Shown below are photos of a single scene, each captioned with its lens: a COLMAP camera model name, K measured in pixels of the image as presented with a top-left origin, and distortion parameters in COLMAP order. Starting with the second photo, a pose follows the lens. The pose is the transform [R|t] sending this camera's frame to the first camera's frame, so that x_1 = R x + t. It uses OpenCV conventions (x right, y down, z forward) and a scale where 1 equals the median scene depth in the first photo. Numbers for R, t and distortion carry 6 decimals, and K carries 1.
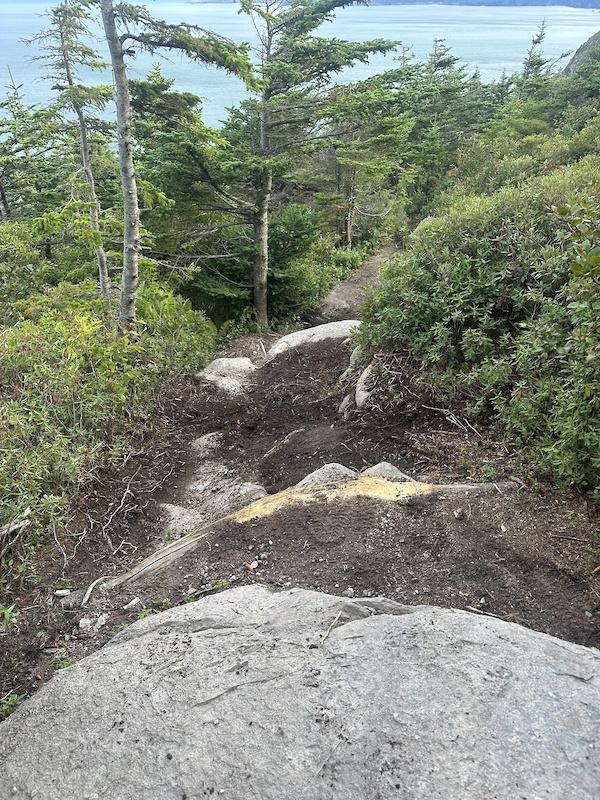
lens RADIAL K [[548.8, 0, 300.0], [0, 548.8, 400.0], [0, 0, 1]] dist [0.085807, -0.088070]
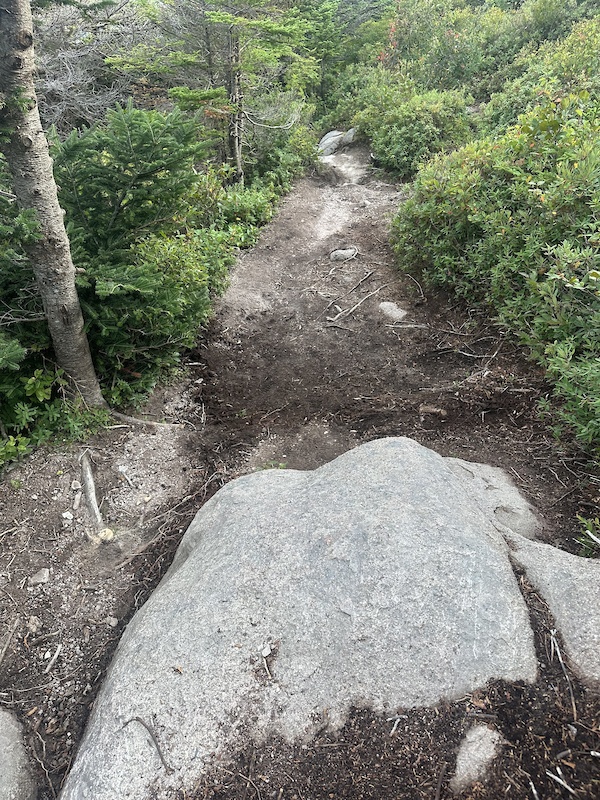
lens RADIAL K [[565.6, 0, 297.5], [0, 565.6, 390.6], [0, 0, 1]] dist [0.083584, -0.098009]
pose [[0.973642, -0.134527, 0.184183, 0.008255], [0.116864, 0.987724, 0.103656, -0.245453], [-0.195867, -0.079399, 0.977411, 0.795960]]
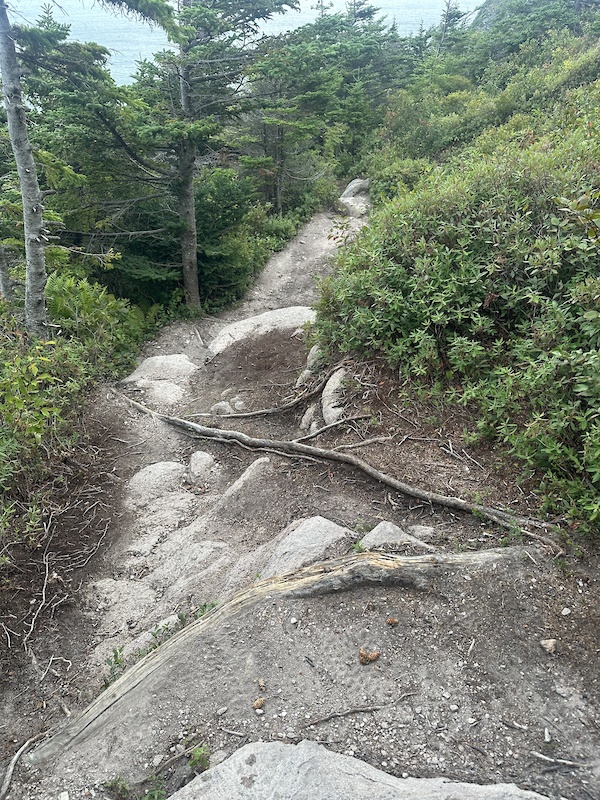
lens RADIAL K [[548.8, 0, 300.0], [0, 548.8, 400.0], [0, 0, 1]] dist [0.085807, -0.088070]
pose [[0.990763, -0.062354, 0.120419, -0.022885], [0.054425, 0.996196, 0.068050, -0.052857], [-0.124204, -0.060868, 0.990388, 0.092411]]
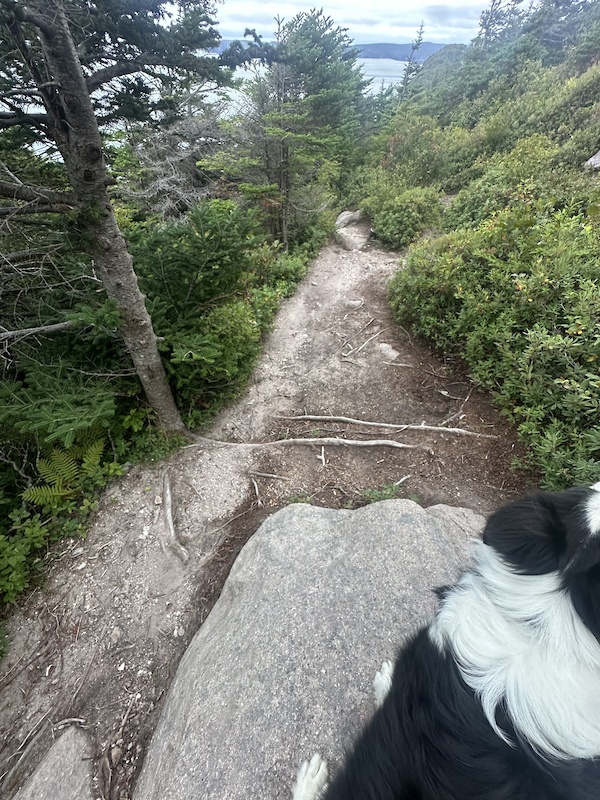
lens RADIAL K [[325.9, 0, 300.0], [0, 325.9, 400.0], [0, 0, 1]] dist [-0.000147, 0.000152]
pose [[0.985250, -0.112684, 0.128781, 0.032310], [0.084196, 0.974401, 0.208457, -0.320898], [-0.148974, -0.194540, 0.969516, 0.942125]]
